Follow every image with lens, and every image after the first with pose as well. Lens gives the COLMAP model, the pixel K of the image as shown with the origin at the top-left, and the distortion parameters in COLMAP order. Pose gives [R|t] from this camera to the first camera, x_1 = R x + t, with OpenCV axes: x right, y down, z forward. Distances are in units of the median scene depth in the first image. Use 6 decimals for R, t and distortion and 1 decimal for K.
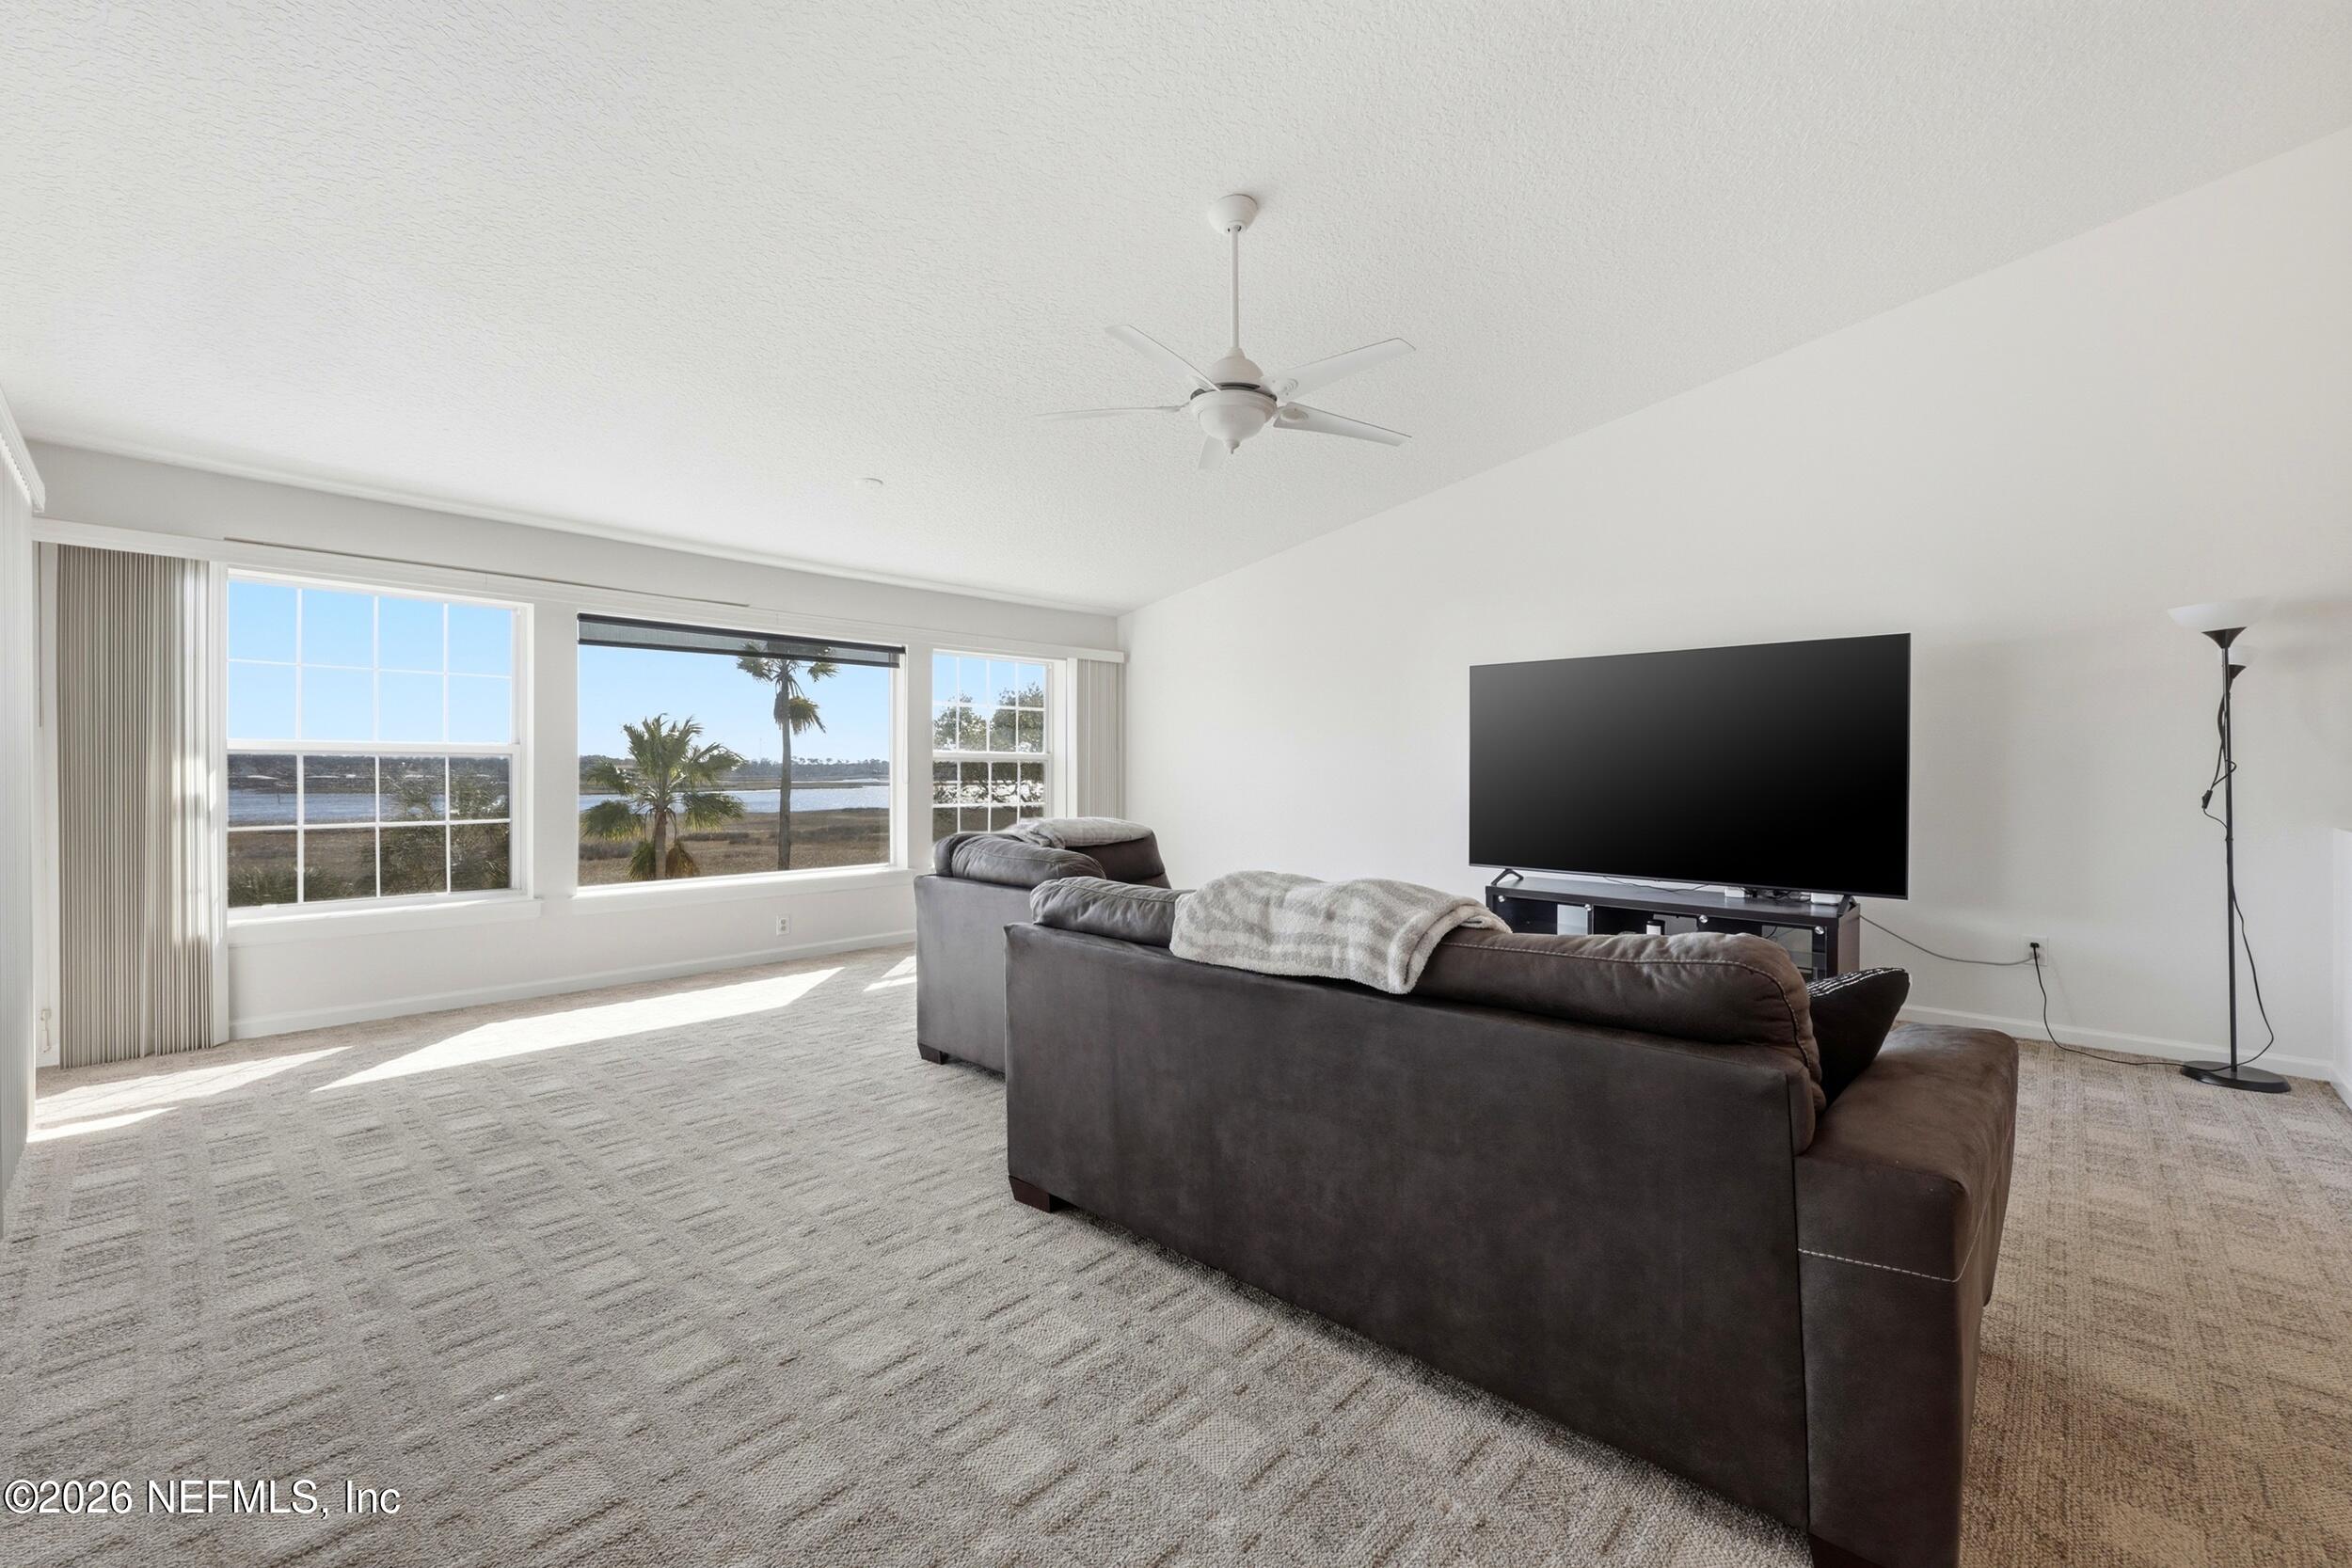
lens RADIAL K [[968.5, 0, 1176.0], [0, 968.5, 784.0], [0, 0, 1]] dist [0.000973, 0.000067]
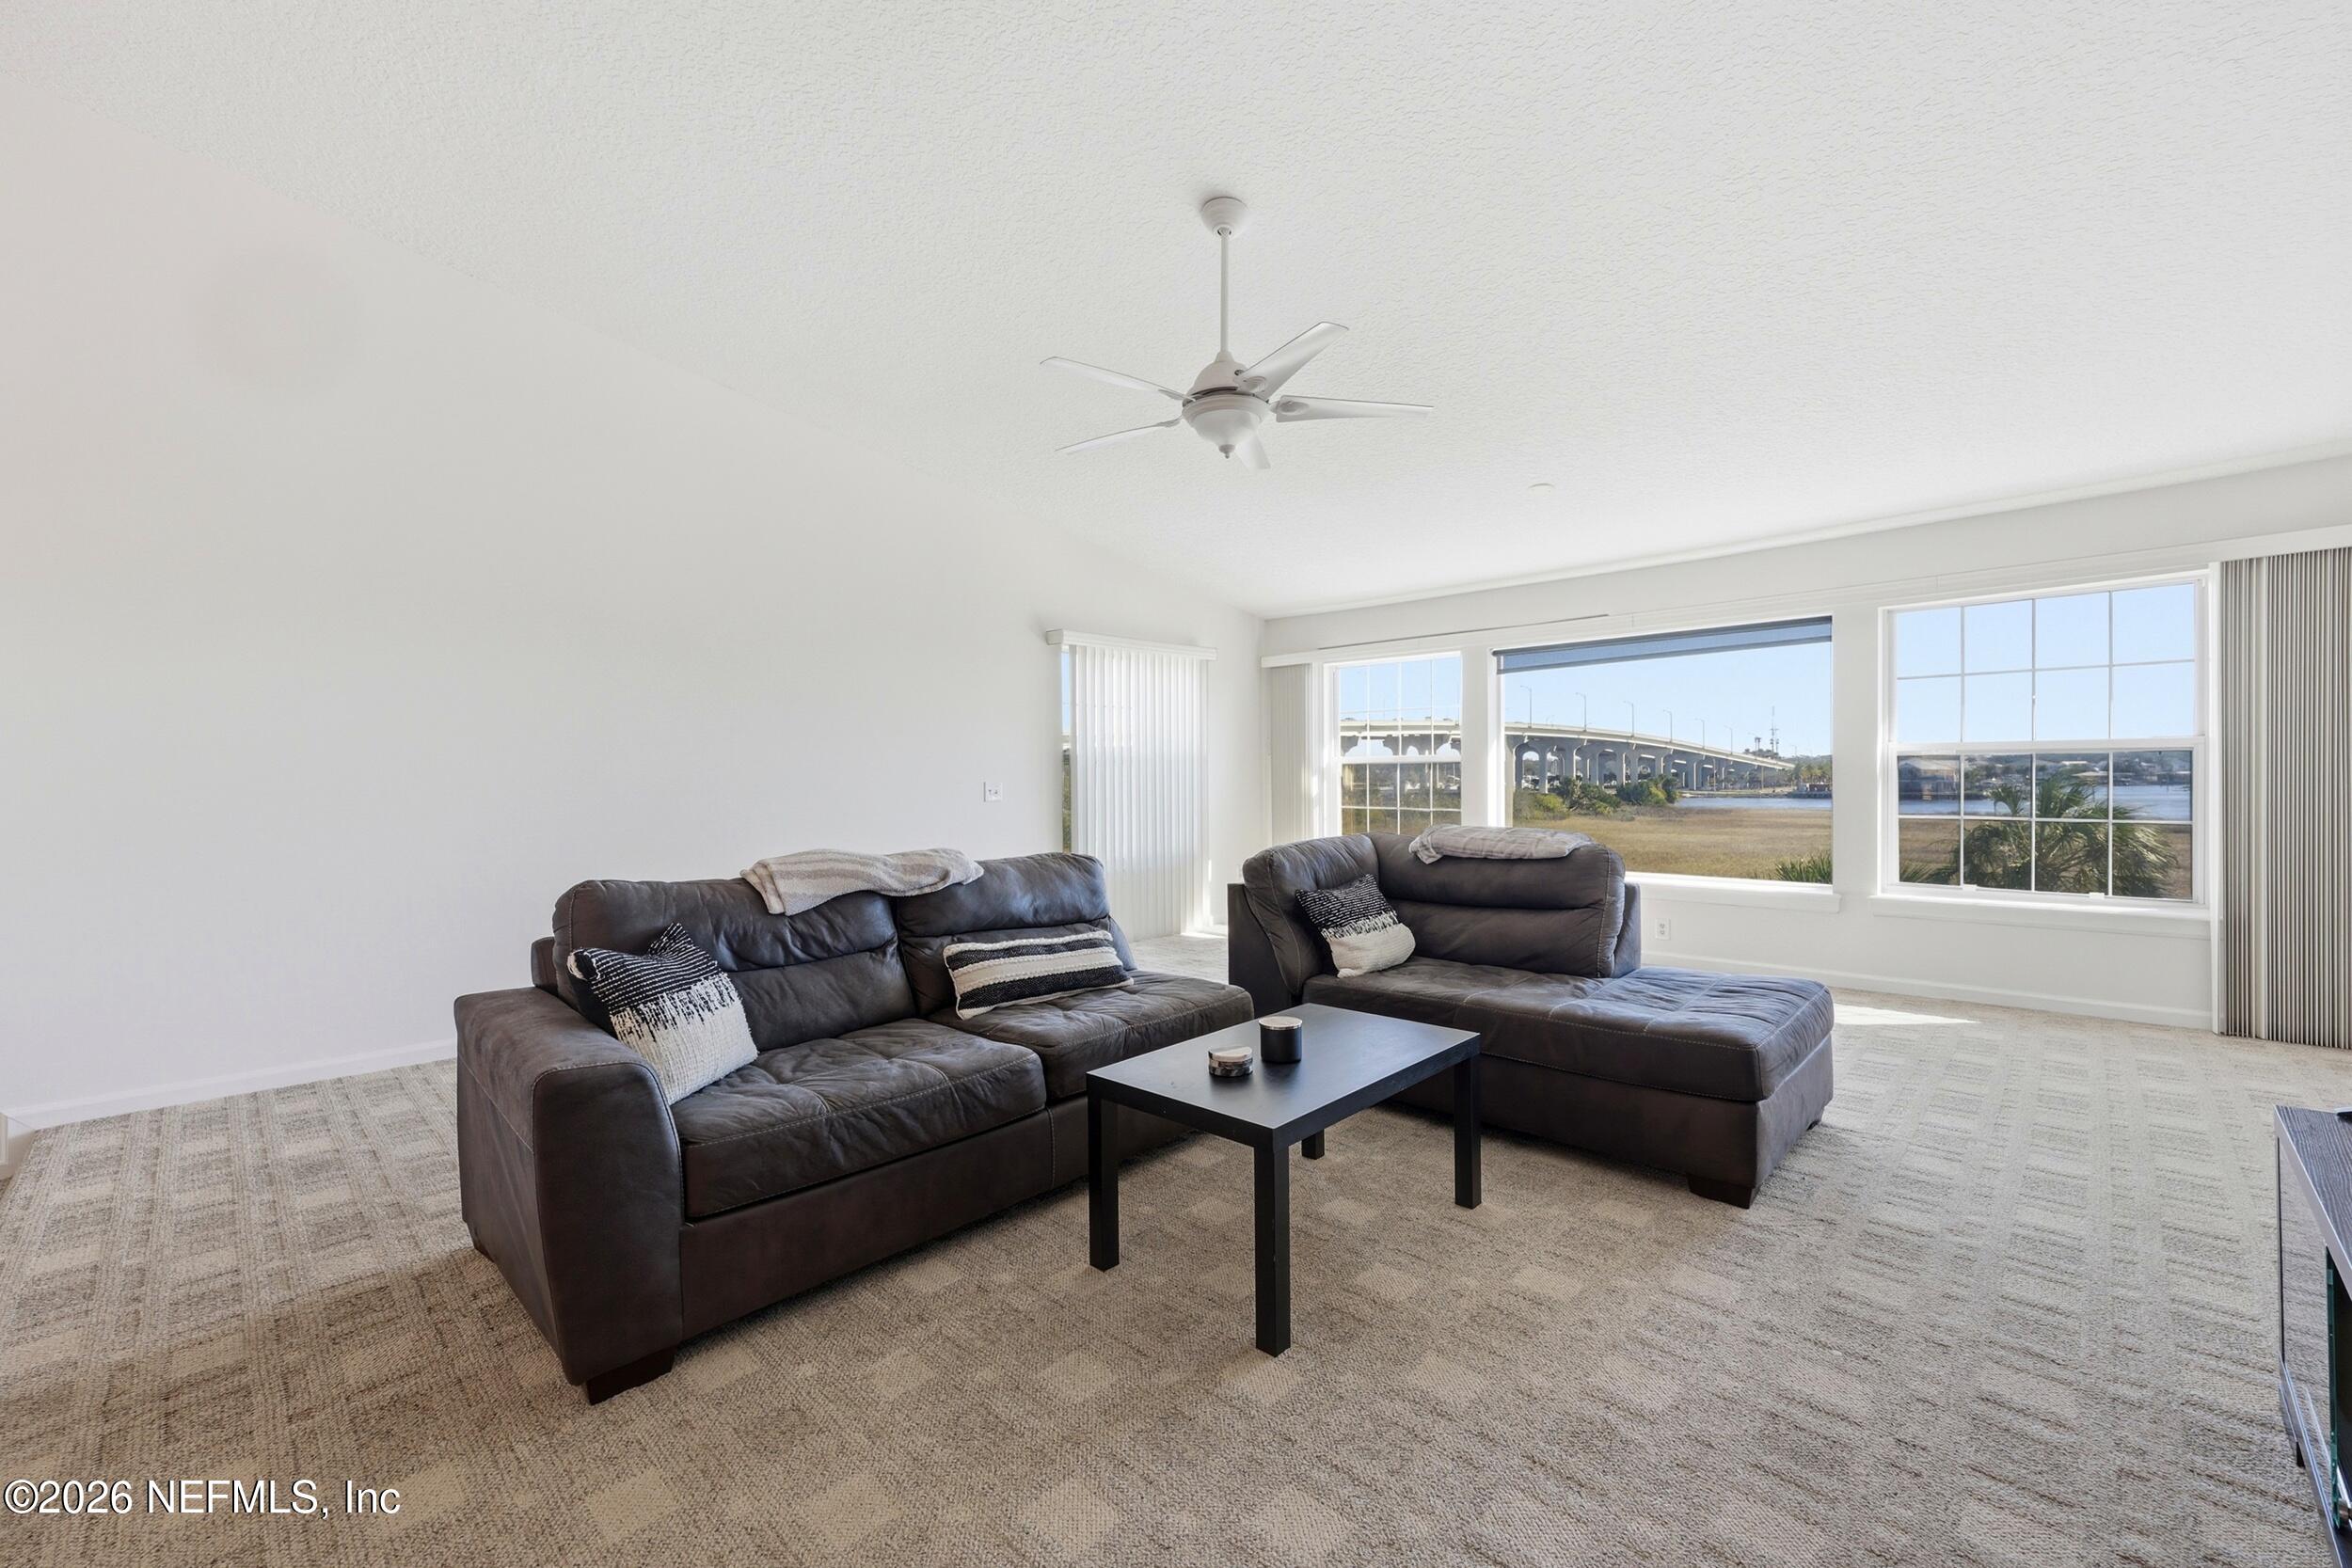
lens RADIAL K [[950.5, 0, 1166.2], [0, 950.5, 787.4], [0, 0, 1]] dist [-0.000457, 0.000210]
pose [[-0.020864, 0.016072, -0.999653, 0.429279], [-0.001721, 0.999869, 0.016112, -0.010389], [0.999781, 0.002056, -0.020833, 0.402131]]
